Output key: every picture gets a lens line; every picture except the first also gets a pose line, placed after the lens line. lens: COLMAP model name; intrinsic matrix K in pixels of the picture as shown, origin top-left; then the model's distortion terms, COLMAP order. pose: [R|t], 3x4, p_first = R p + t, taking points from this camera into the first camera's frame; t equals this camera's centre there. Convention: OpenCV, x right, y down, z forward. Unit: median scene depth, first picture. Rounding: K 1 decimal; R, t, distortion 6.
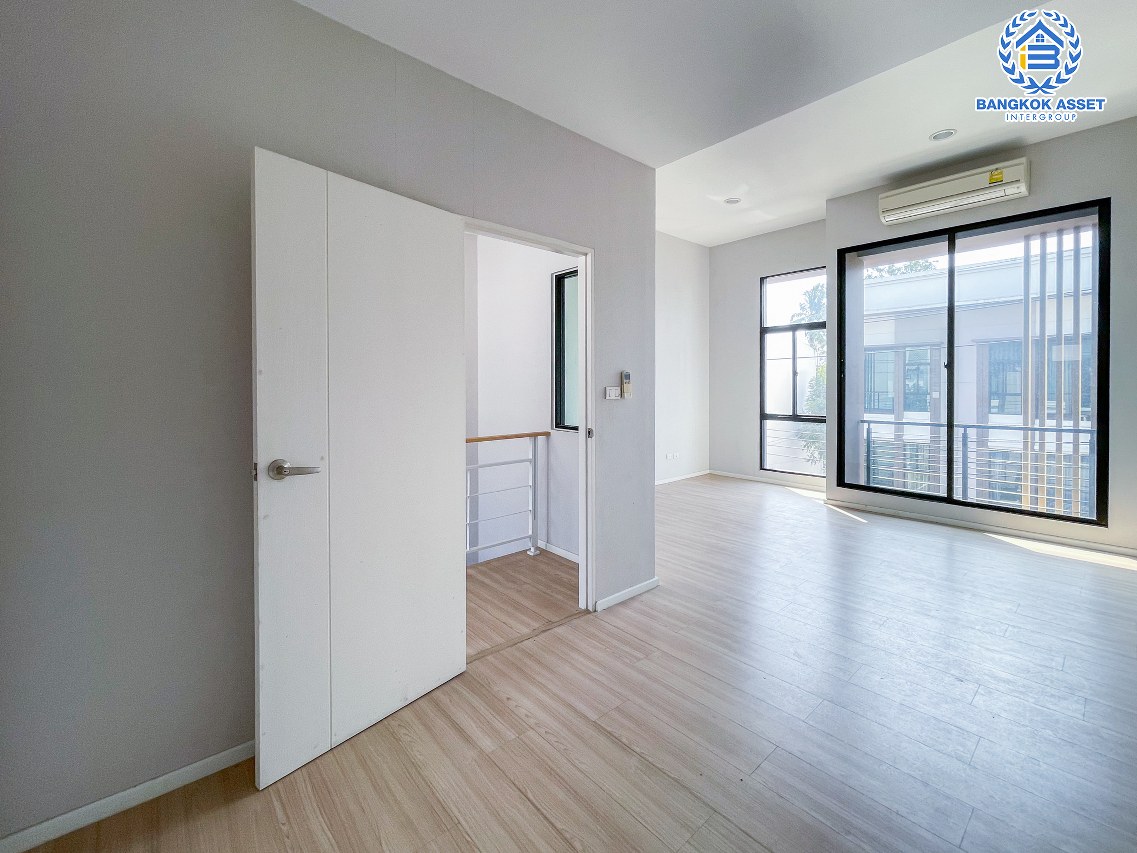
lens RADIAL K [[491.2, 0, 572.9], [0, 491.2, 395.1], [0, 0, 1]] dist [-0.000055, -0.000038]
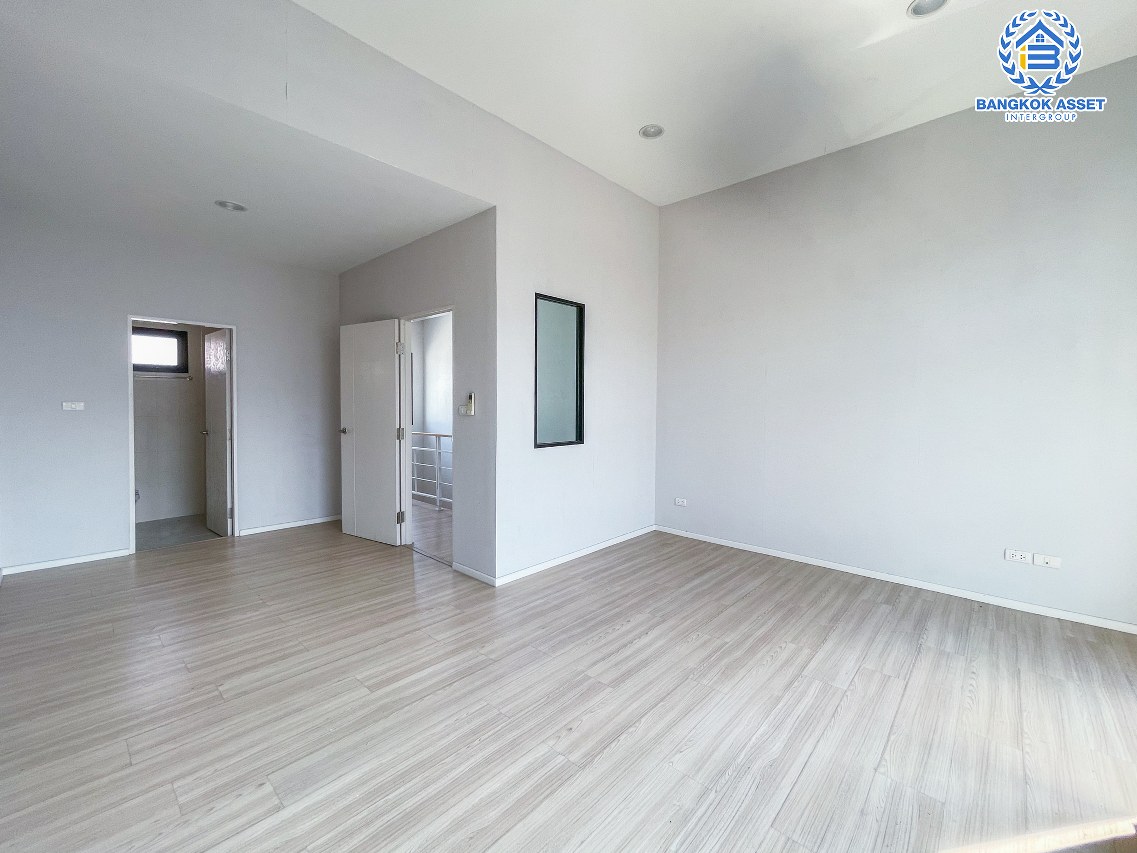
lens RADIAL K [[475.3, 0, 568.5], [0, 475.3, 426.5], [0, 0, 1]] dist [0.000212, -0.000084]
pose [[0.099945, 0.052772, -0.993593, 1.291818], [-0.025501, 0.998400, 0.050462, -0.030645], [0.994666, 0.020294, 0.101131, 1.100709]]
